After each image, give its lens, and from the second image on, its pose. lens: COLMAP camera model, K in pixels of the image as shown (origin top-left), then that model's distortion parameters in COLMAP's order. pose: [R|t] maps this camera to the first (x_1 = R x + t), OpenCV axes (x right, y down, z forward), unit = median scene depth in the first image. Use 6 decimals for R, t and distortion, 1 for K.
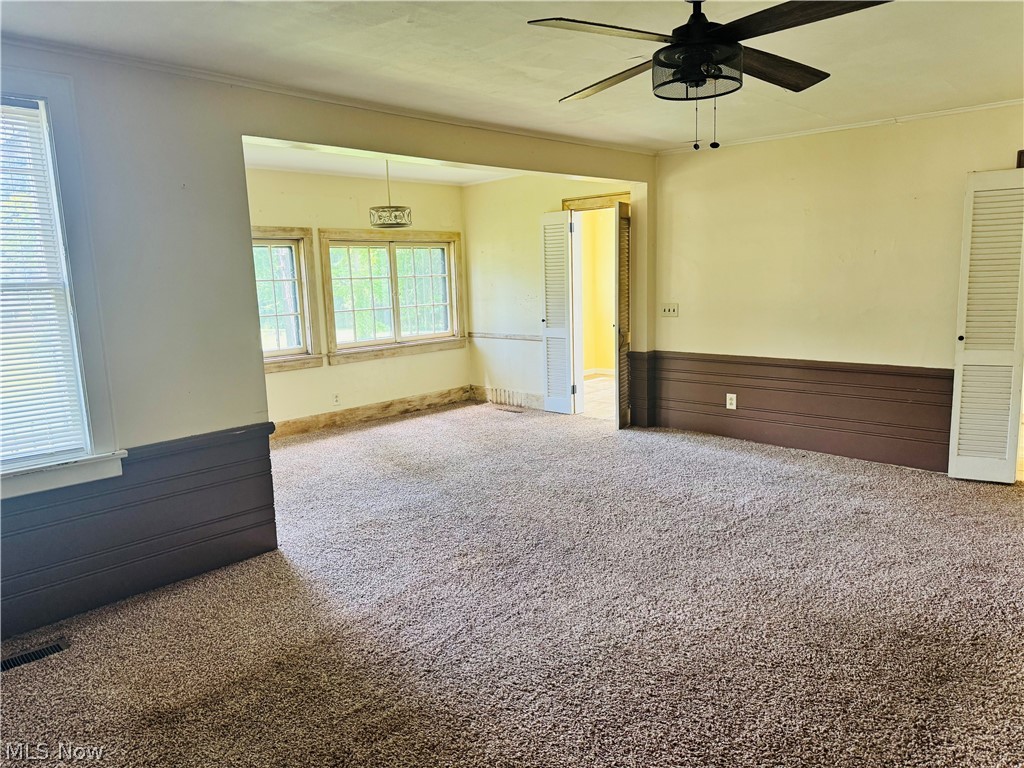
lens RADIAL K [[717.3, 0, 514.2], [0, 717.3, 390.4], [0, 0, 1]] dist [0.126434, -0.210227]
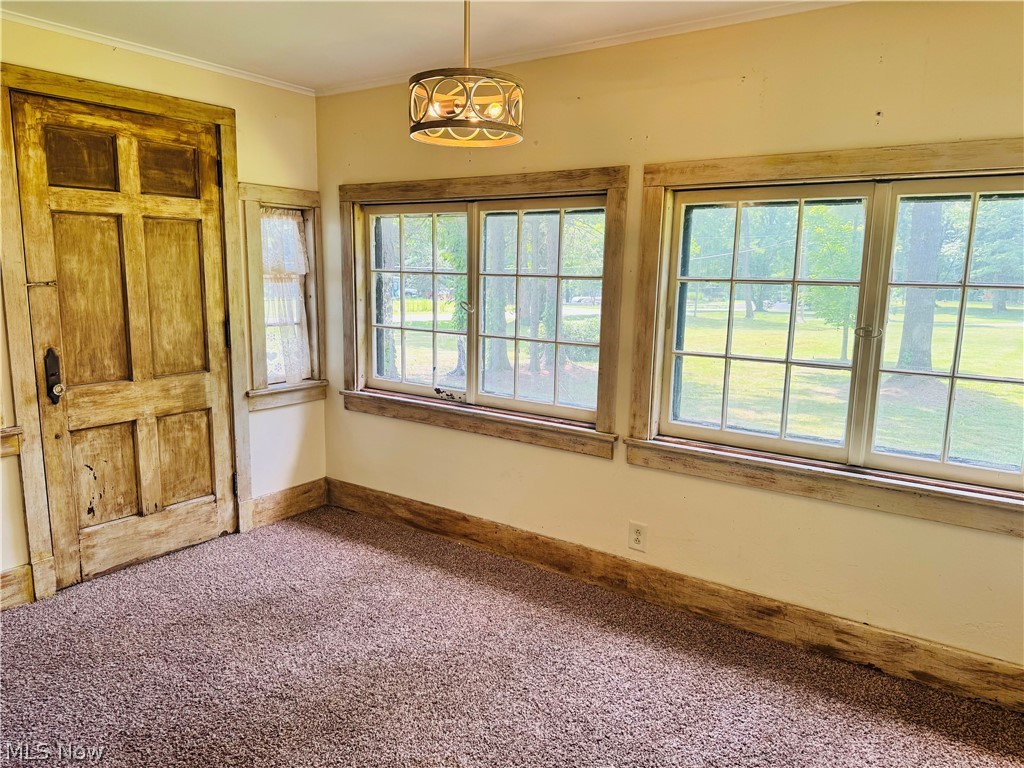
lens RADIAL K [[717.3, 0, 514.2], [0, 717.3, 390.4], [0, 0, 1]] dist [0.126434, -0.210227]
pose [[0.115860, 0.192630, -0.974408, 0.179065], [-0.190163, 0.967169, 0.168588, -0.142279], [0.974892, 0.165763, 0.148687, 0.840108]]
